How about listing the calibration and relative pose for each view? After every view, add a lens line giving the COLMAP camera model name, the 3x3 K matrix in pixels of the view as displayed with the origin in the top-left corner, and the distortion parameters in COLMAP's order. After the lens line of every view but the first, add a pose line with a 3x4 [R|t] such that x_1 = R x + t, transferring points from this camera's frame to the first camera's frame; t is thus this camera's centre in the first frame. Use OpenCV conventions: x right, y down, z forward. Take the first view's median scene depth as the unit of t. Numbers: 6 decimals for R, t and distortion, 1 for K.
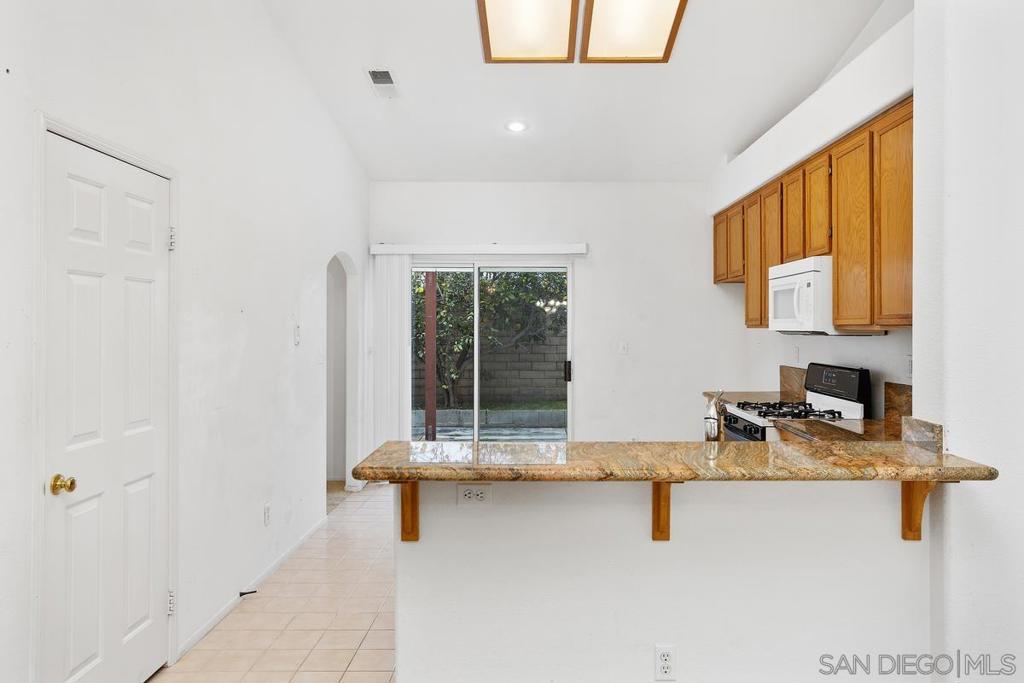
lens RADIAL K [[705.7, 0, 513.8], [0, 705.7, 319.0], [0, 0, 1]] dist [-0.002534, 0.000688]
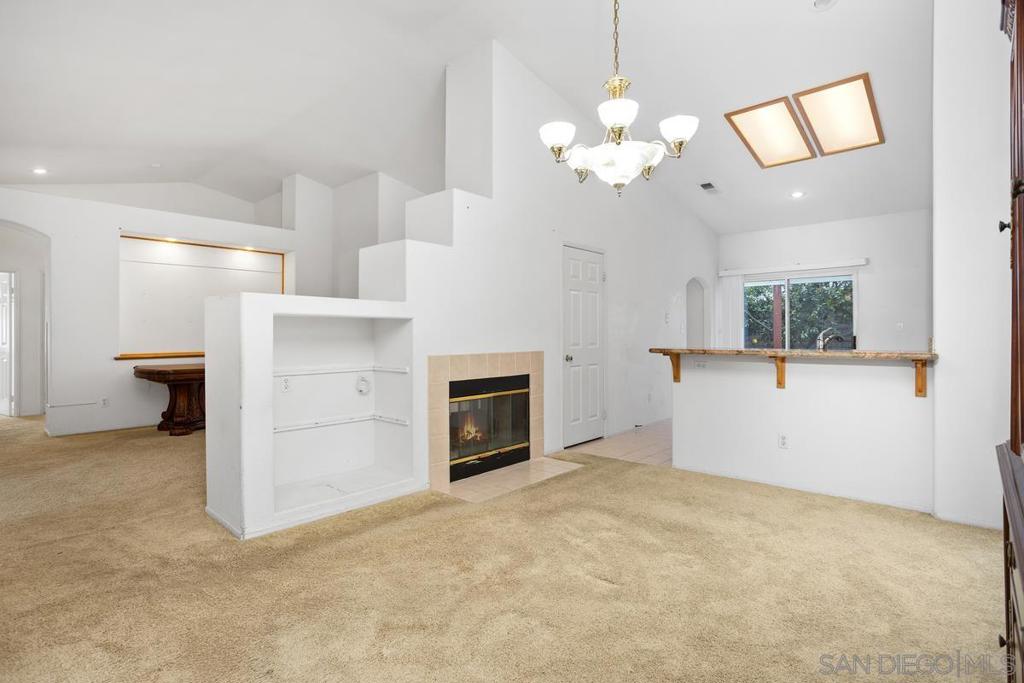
lens RADIAL K [[517.6, 0, 512.0], [0, 517.6, 341.5], [0, 0, 1]] dist [-0.000239, 0.000067]
pose [[0.761166, 0.002687, -0.648551, 0.340112], [0.010241, 0.999817, 0.016162, 0.063829], [0.648476, -0.018943, 0.760999, -0.470579]]
